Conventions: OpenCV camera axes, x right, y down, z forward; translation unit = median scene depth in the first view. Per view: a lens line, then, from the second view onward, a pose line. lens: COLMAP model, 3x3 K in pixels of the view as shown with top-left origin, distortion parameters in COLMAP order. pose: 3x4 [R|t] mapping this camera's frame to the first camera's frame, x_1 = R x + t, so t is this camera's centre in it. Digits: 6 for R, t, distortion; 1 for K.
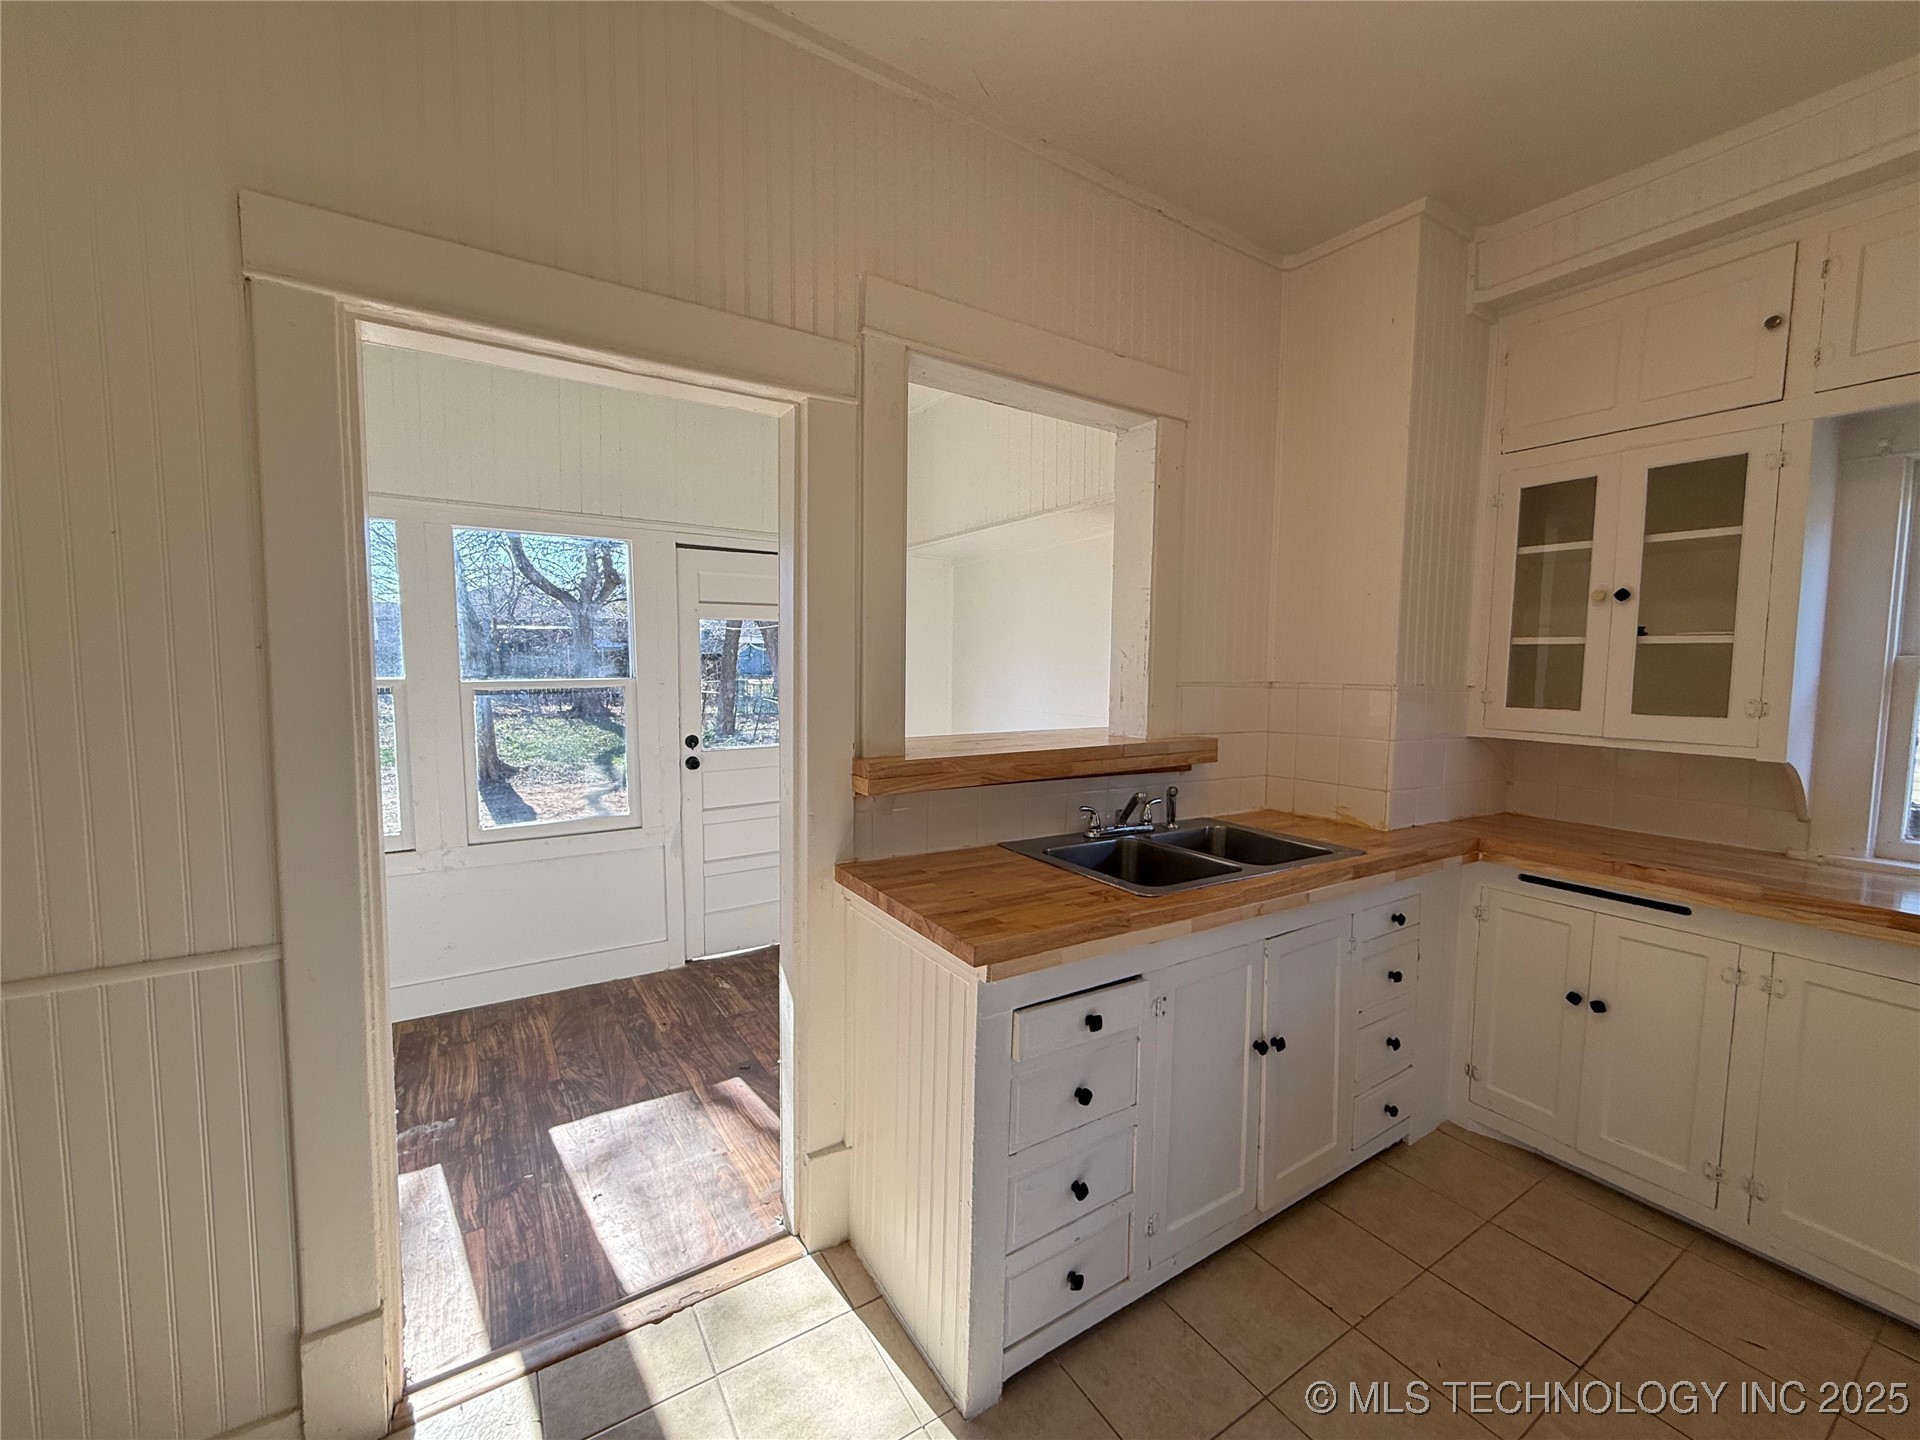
lens RADIAL K [[765.8, 0, 957.1], [0, 765.8, 720.9], [0, 0, 1]] dist [-0.000293, 0.000671]
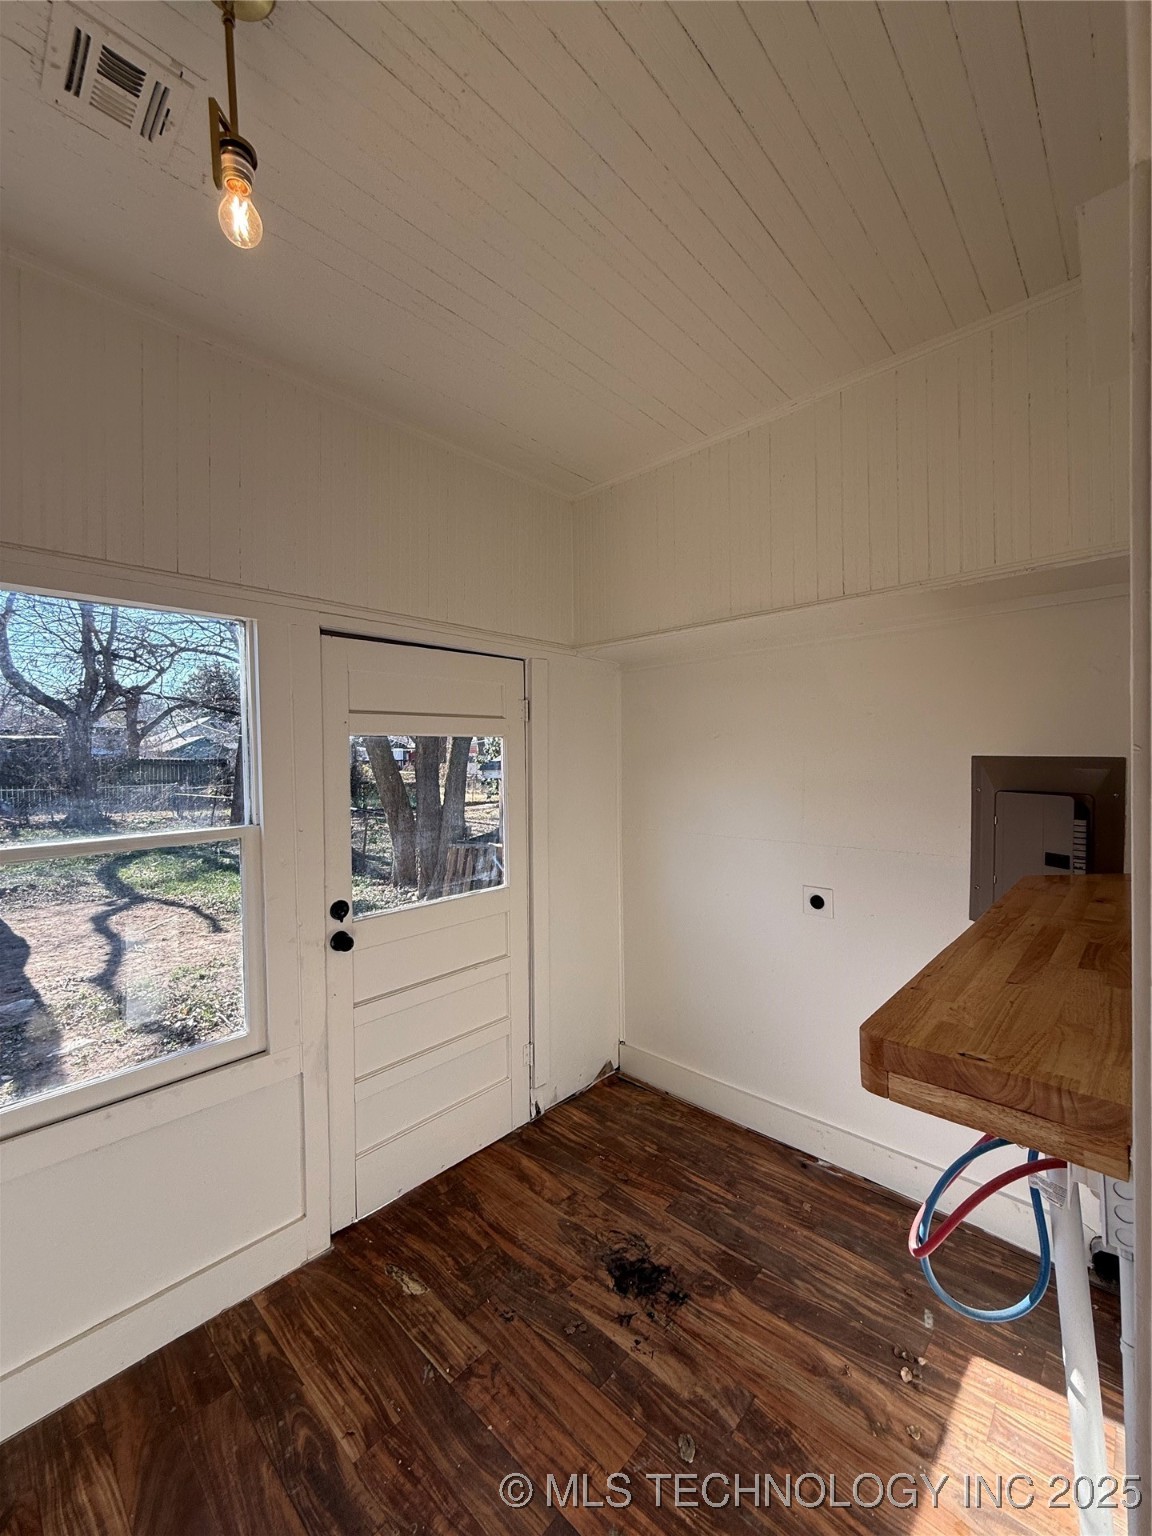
lens RADIAL K [[612.6, 0, 573.5], [0, 612.6, 764.2], [0, 0, 1]] dist [-0.000293, 0.000671]
pose [[0.972019, -0.020575, 0.234000, -0.266837], [0.036455, 0.997300, -0.063741, -0.061891], [-0.232057, 0.070488, 0.970145, 0.400859]]
